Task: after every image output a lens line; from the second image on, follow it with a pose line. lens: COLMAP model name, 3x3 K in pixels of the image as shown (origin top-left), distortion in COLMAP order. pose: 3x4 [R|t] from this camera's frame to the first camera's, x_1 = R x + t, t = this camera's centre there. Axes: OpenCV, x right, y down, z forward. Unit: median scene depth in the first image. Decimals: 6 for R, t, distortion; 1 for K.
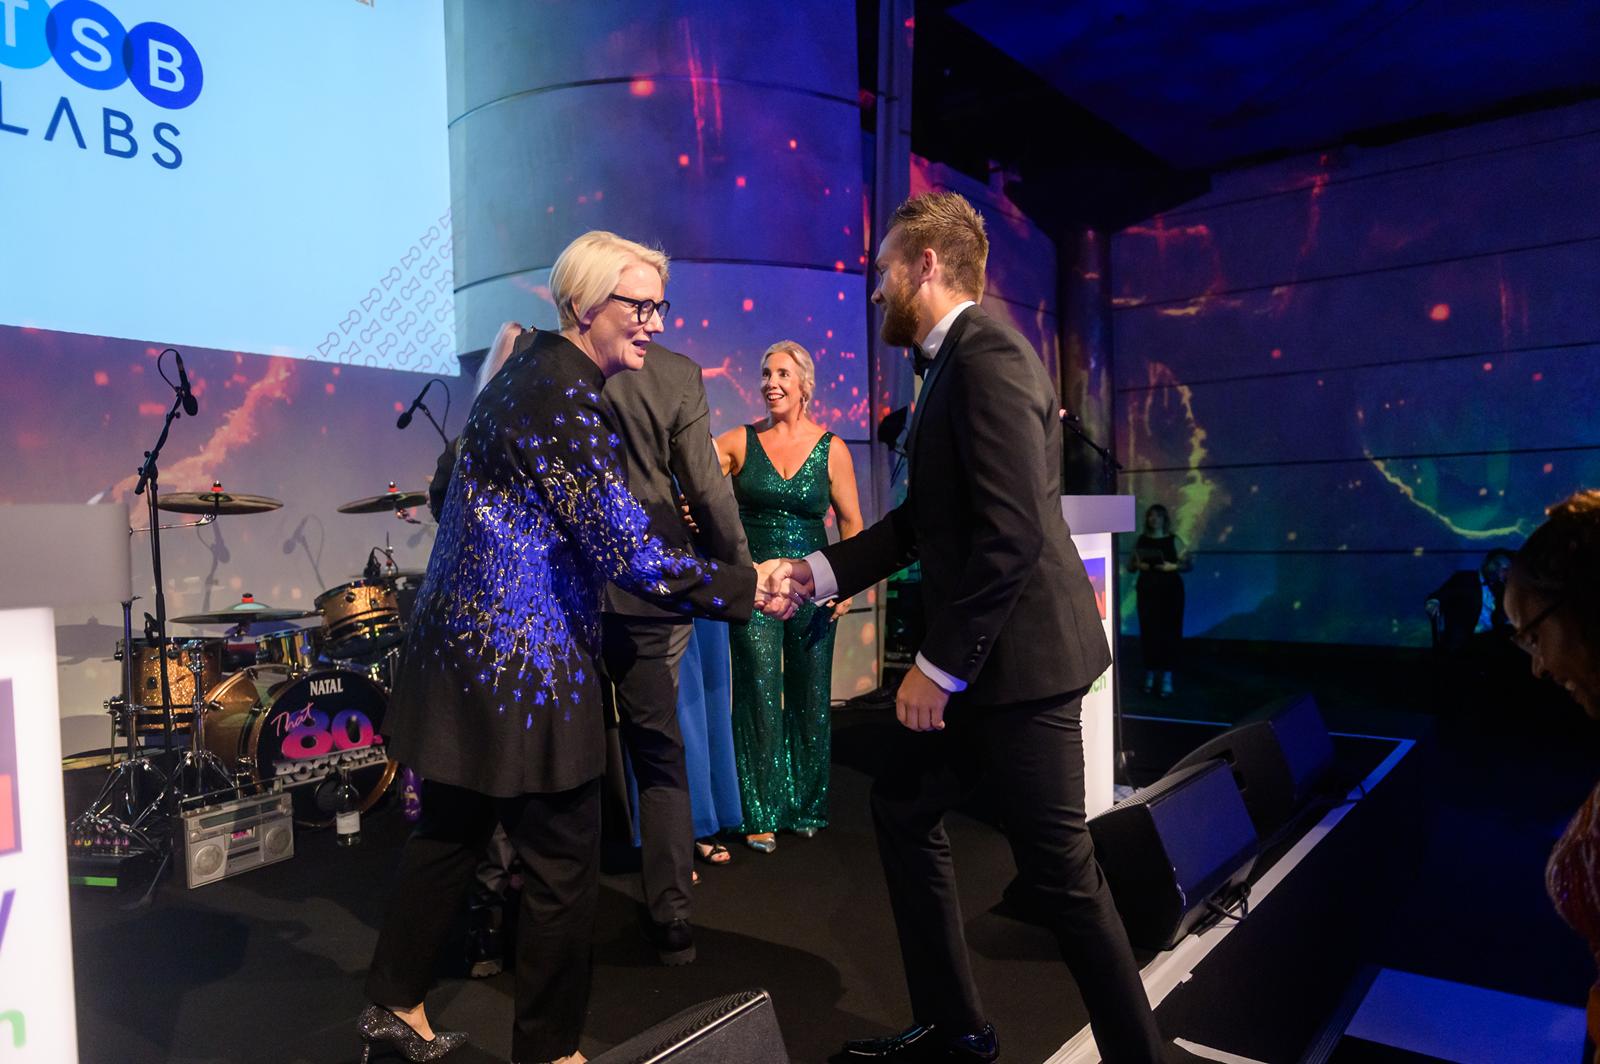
lens RADIAL K [[1090.0, 0, 803.9], [0, 1090.0, 539.5], [0, 0, 1]] dist [-0.004464, -0.004508]
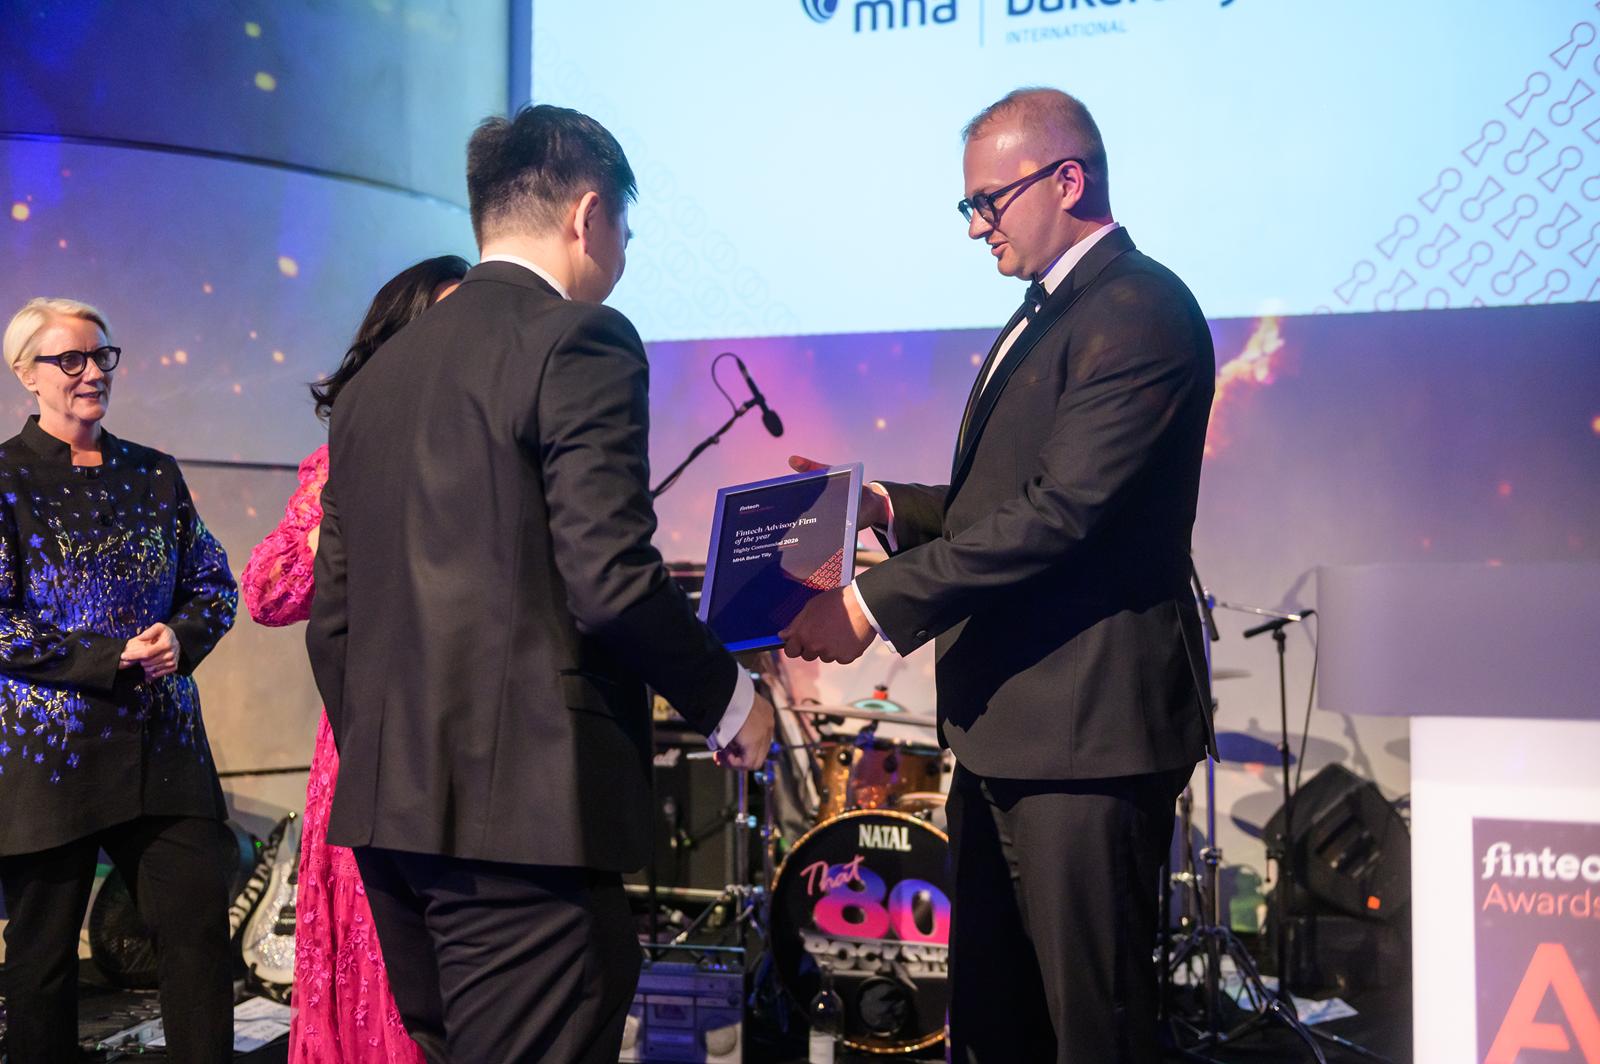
lens RADIAL K [[1689.3, 0, 794.8], [0, 1689.3, 536.3], [0, 0, 1]] dist [-0.008747, 0.004807]
pose [[0.293371, -0.001764, -0.955997, 0.350266], [-0.027966, 0.999554, -0.010427, -0.022520], [0.955590, 0.029795, 0.293191, 0.439411]]
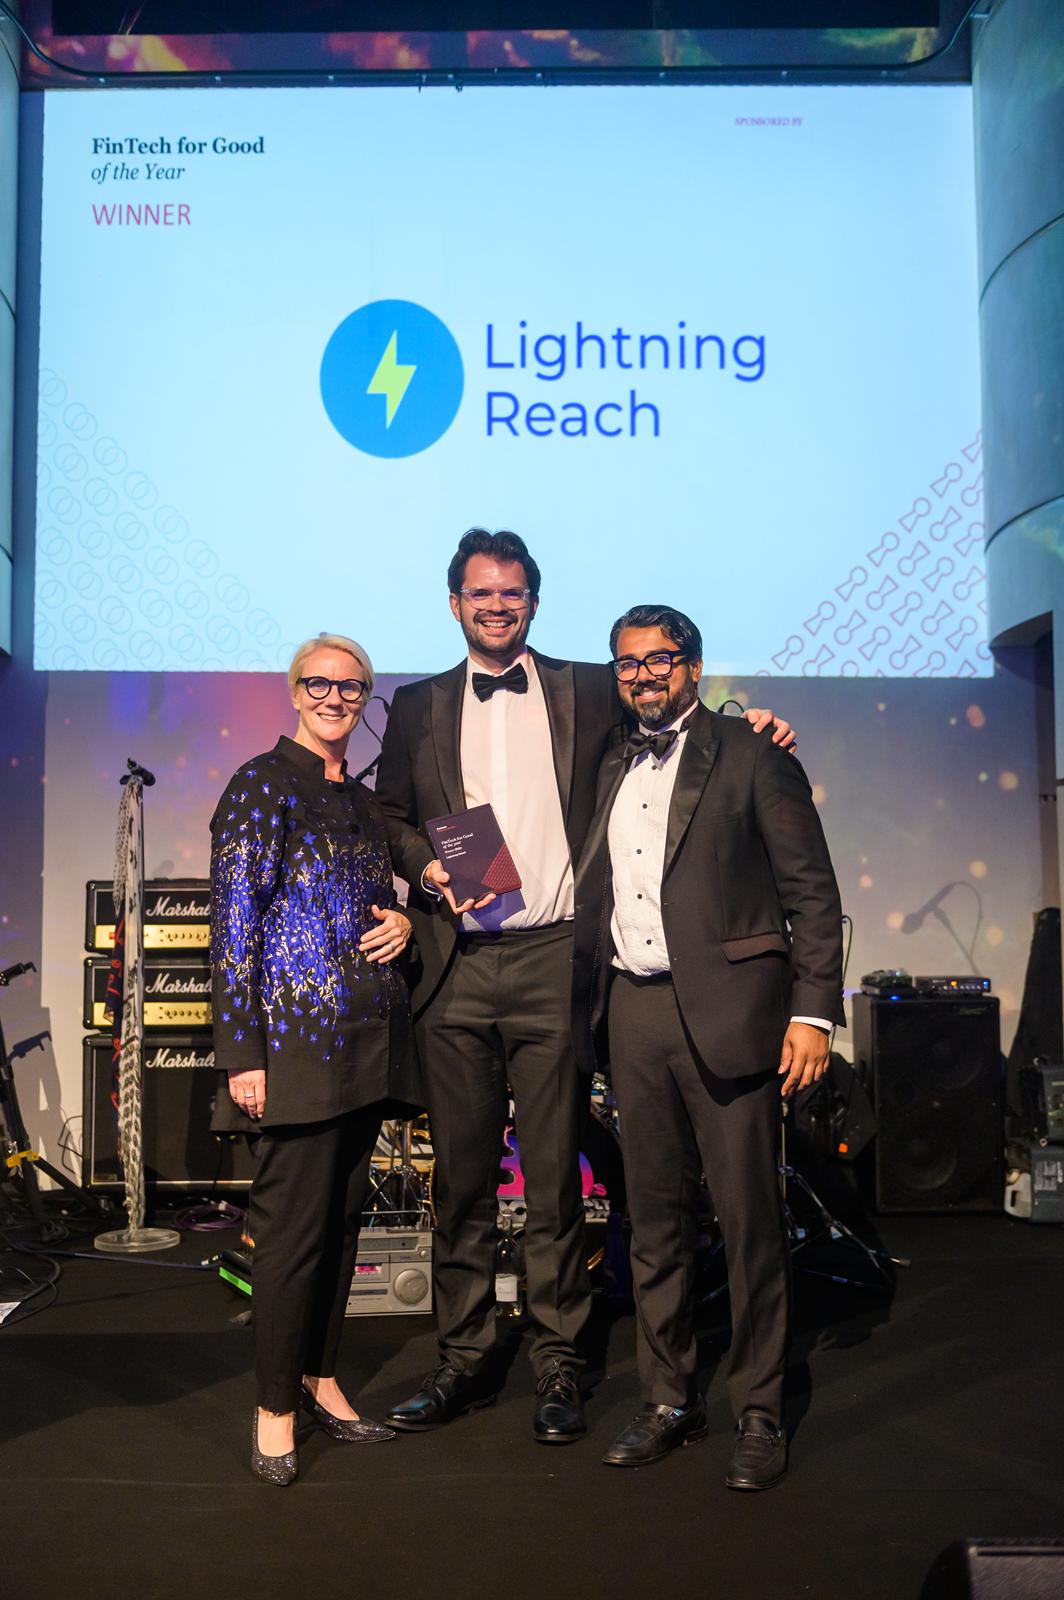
lens RADIAL K [[1689.3, 0, 532.6], [0, 1689.3, 798.7], [0, 0, 1]] dist [-0.008747, 0.004807]
pose [[0.610457, -0.024492, -0.791670, 0.357513], [-0.027681, 0.998251, -0.052228, -0.015954], [0.791565, 0.053797, 0.608712, 0.171811]]
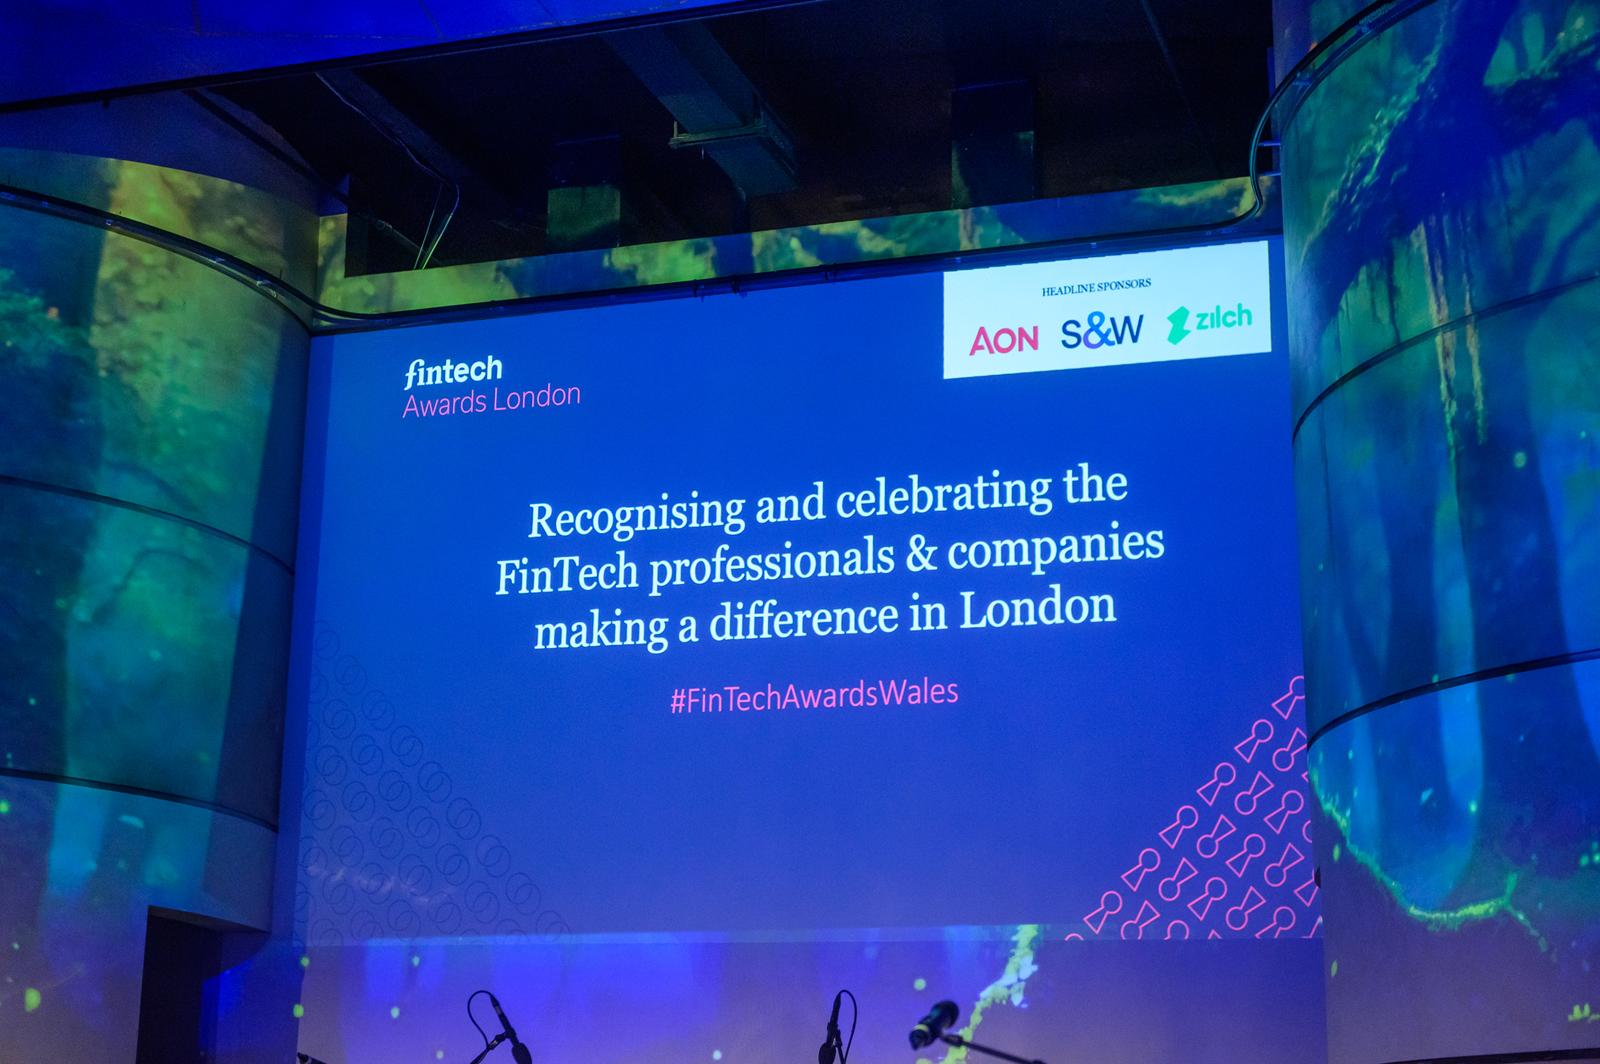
lens RADIAL K [[2499.3, 0, 799.6], [0, 2499.3, 529.8], [0, 0, 1]] dist [0.021347, -0.003527]
pose [[0.348069, -0.215694, -0.912318, 0.835545], [-0.038334, 0.969083, -0.243739, -0.036734], [0.936685, 0.119810, 0.329039, 0.345368]]
